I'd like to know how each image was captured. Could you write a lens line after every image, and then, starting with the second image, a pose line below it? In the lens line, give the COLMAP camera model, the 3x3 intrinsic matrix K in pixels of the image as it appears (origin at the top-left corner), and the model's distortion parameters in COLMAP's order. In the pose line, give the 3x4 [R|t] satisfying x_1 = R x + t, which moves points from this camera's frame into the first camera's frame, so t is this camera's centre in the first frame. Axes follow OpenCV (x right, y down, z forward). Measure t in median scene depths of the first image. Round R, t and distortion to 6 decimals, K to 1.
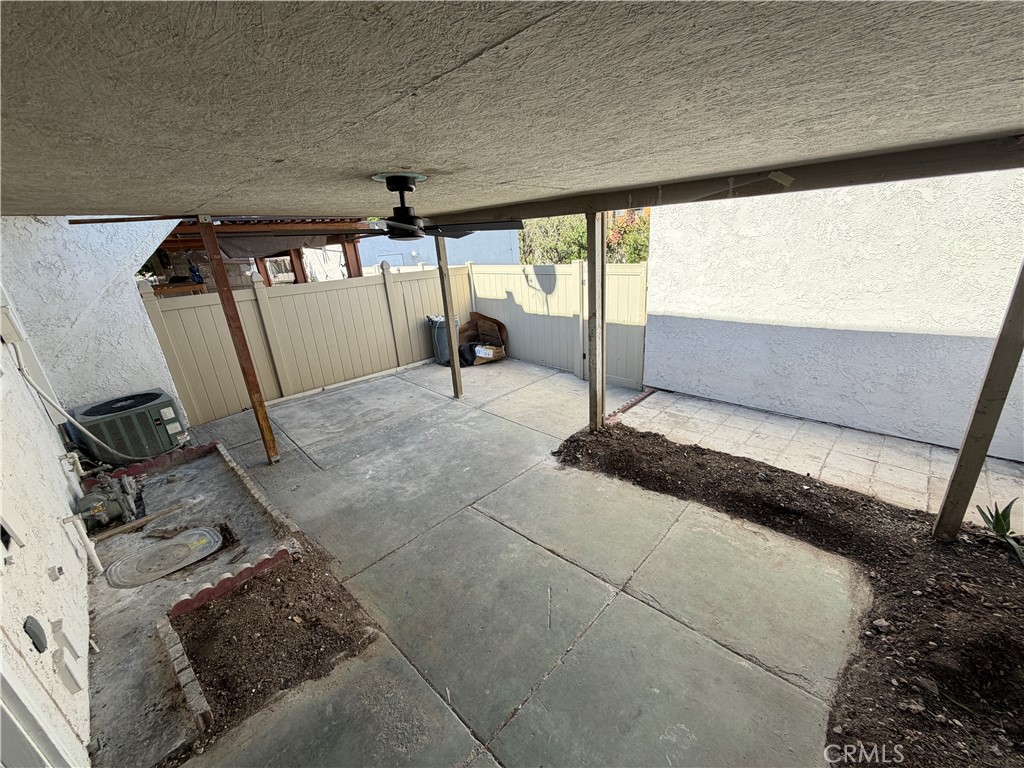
lens RADIAL K [[407.2, 0, 510.9], [0, 407.2, 386.0], [0, 0, 1]] dist [-0.001406, 0.000349]
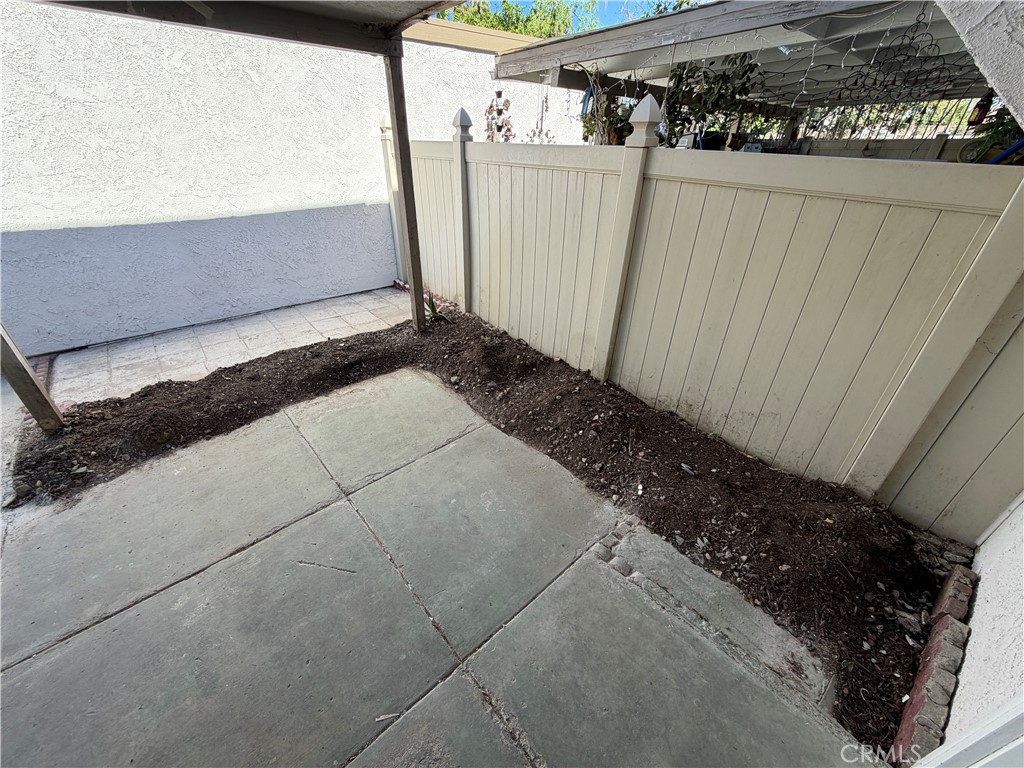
lens RADIAL K [[407.2, 0, 510.2], [0, 407.2, 384.8], [0, 0, 1]] dist [-0.001406, 0.000349]
pose [[0.088881, -0.451058, 0.888058, -0.285990], [0.310940, 0.859594, 0.405480, 0.021613], [-0.946264, 0.240093, 0.216654, 0.284411]]
